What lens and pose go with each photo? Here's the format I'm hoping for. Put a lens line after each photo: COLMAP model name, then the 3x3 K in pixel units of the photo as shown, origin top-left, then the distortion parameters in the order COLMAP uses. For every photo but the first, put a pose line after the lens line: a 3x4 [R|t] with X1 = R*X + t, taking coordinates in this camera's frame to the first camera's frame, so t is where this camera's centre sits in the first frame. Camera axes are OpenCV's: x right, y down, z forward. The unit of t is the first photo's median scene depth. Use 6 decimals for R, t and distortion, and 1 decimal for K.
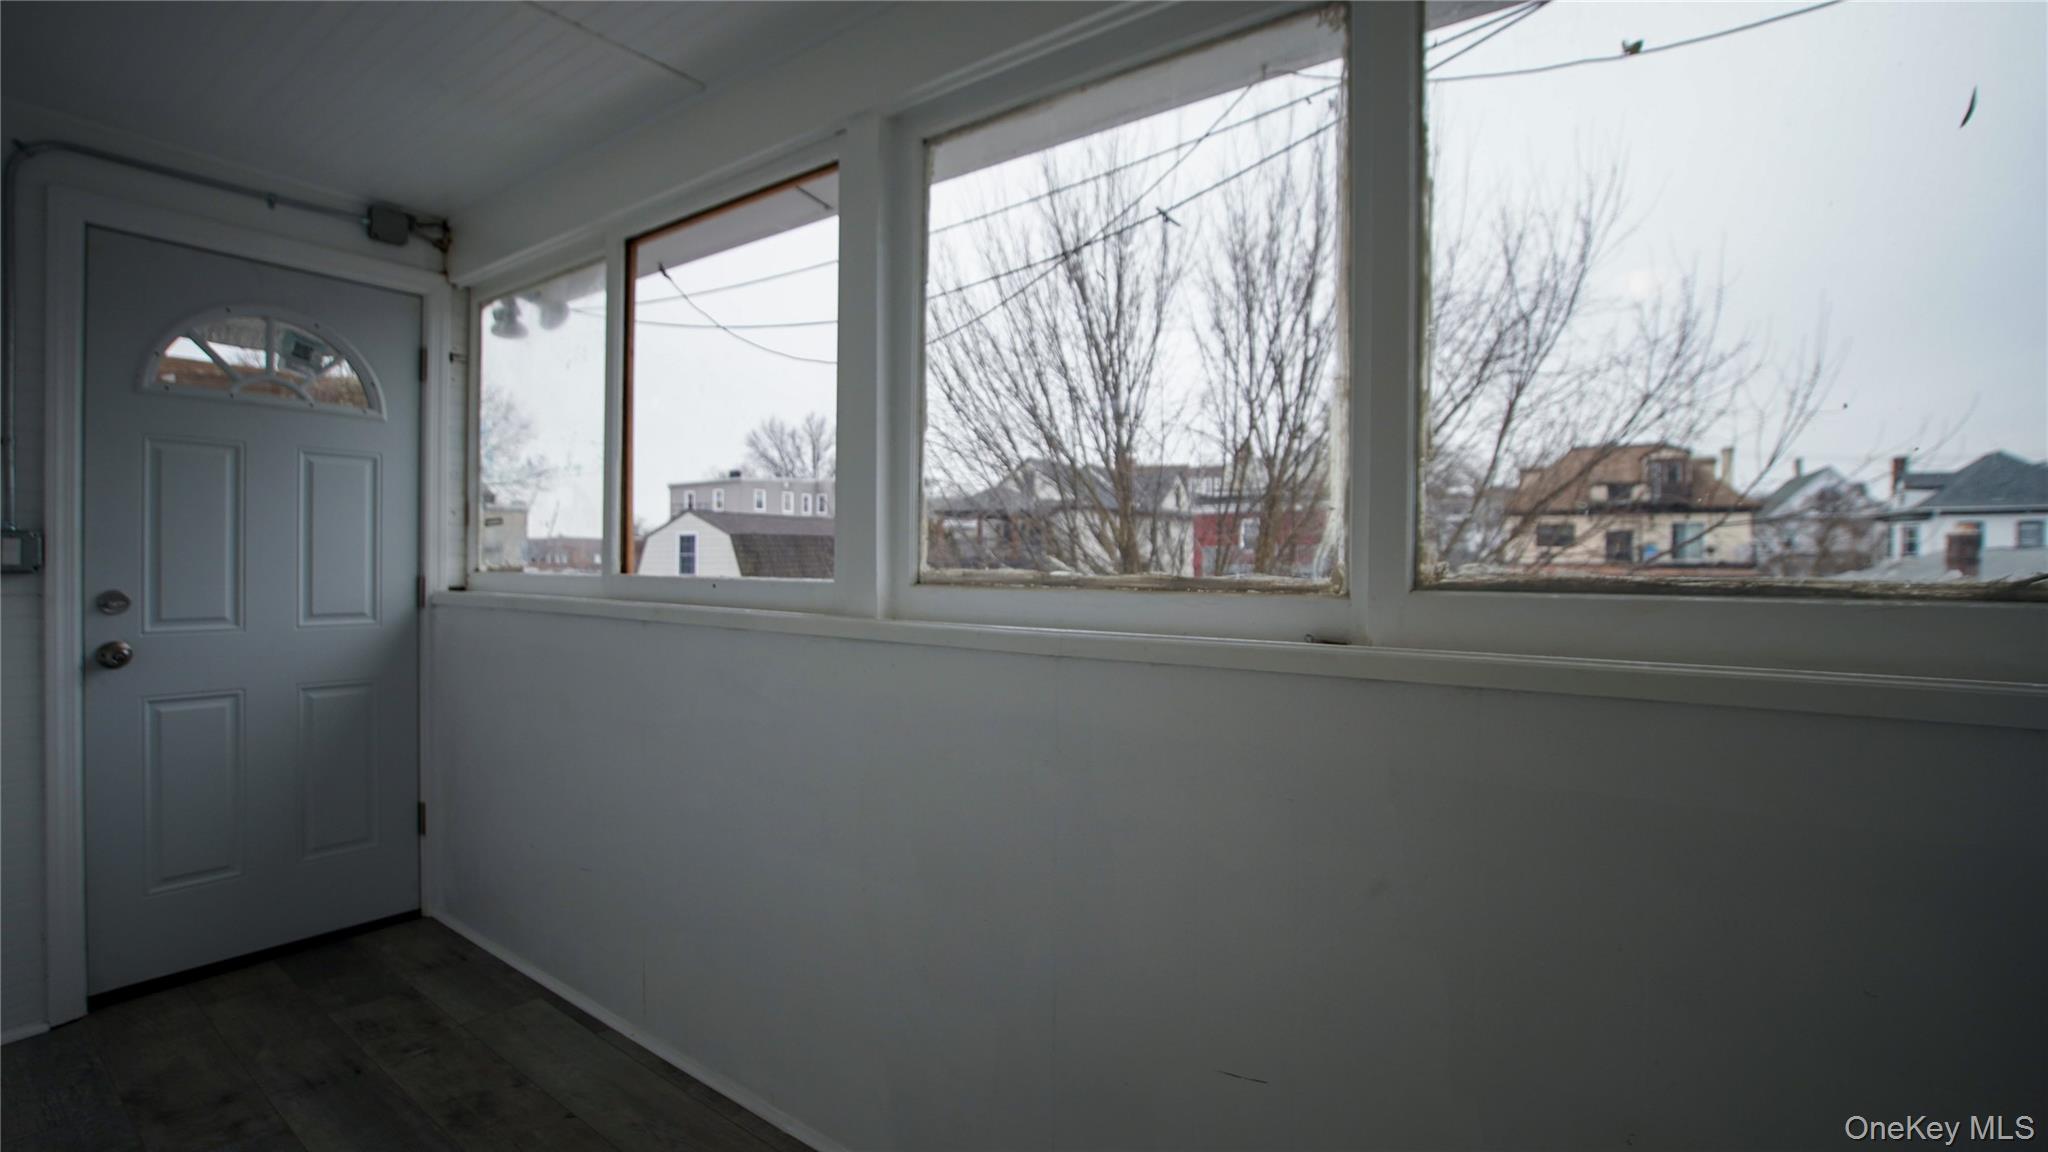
lens RADIAL K [[907.1, 0, 1012.4], [0, 907.1, 572.7], [0, 0, 1]] dist [-0.043859, 0.009890]
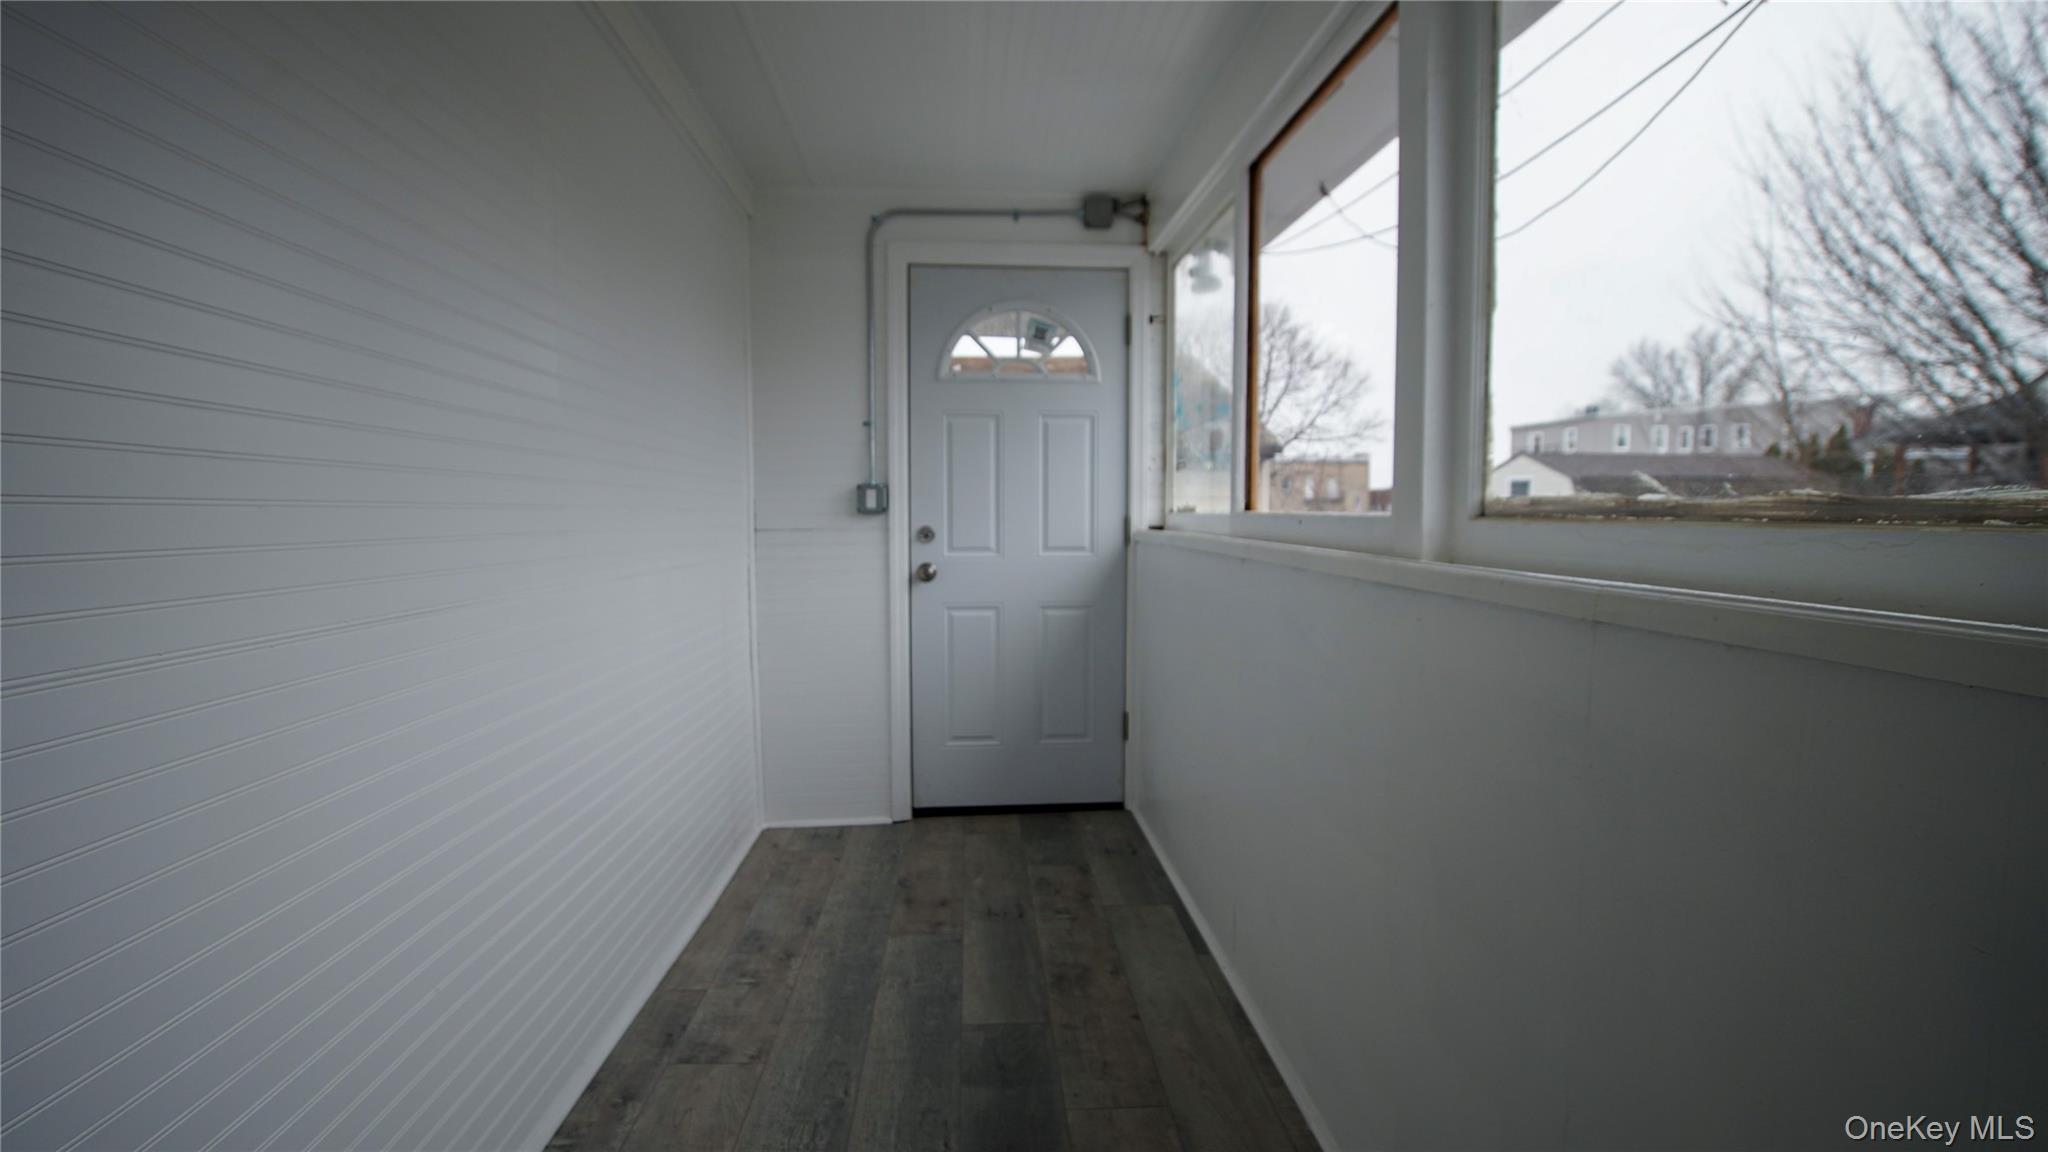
lens RADIAL K [[907.1, 0, 1012.4], [0, 907.1, 572.7], [0, 0, 1]] dist [-0.043859, 0.009890]
pose [[0.643433, 0.042675, -0.764312, 0.147262], [0.000886, 0.998403, 0.056490, 0.010966], [0.765502, -0.037025, 0.642368, 0.146514]]
